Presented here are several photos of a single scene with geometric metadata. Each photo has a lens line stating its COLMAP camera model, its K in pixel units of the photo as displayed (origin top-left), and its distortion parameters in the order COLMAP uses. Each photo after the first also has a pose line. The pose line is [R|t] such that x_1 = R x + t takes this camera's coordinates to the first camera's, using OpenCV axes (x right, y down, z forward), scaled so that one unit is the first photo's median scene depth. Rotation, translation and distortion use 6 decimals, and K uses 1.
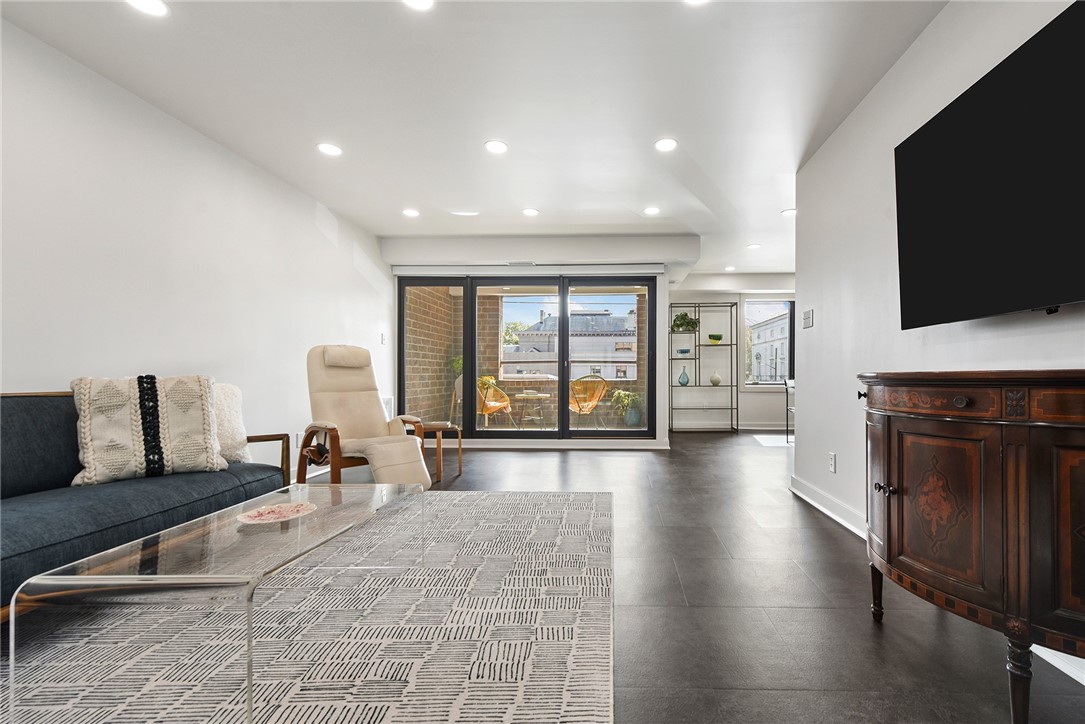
lens RADIAL K [[463.8, 0, 560.2], [0, 463.8, 374.4], [0, 0, 1]] dist [0.013430, 0.000185]
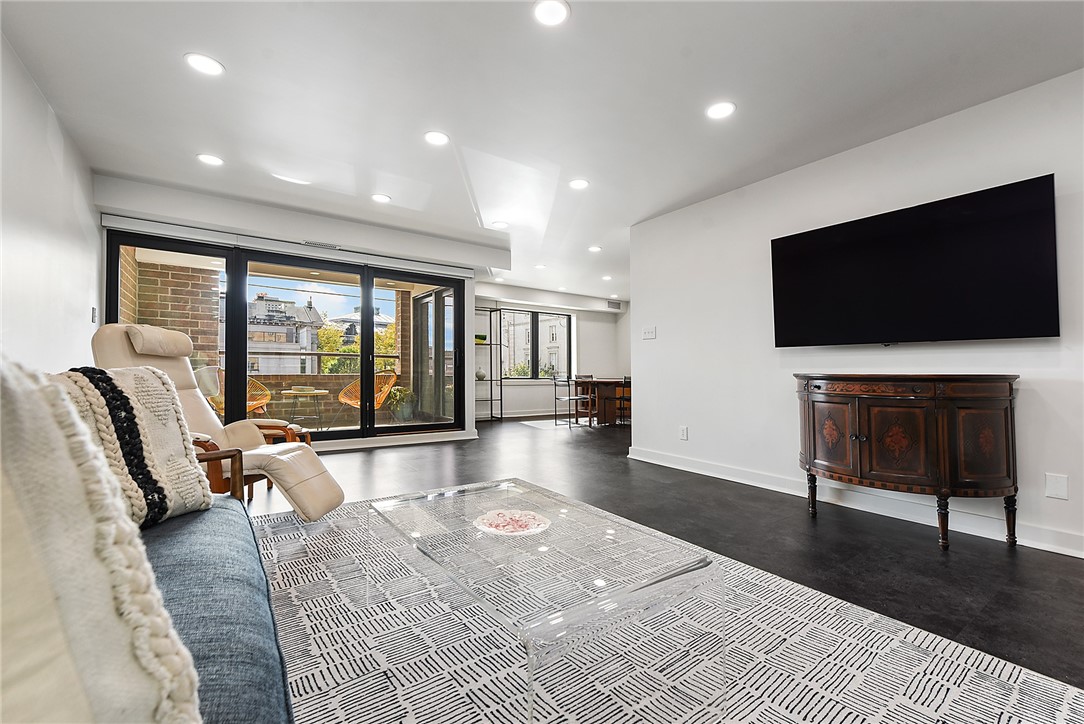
lens RADIAL K [[441.8, 0, 544.3], [0, 441.8, 361.7], [0, 0, 1]] dist [0.001079, 0.000071]
pose [[0.804549, 0.022268, 0.593469, -0.244792], [-0.012340, 0.999708, -0.020782, -0.000442], [-0.593758, 0.009397, 0.804589, 0.060512]]
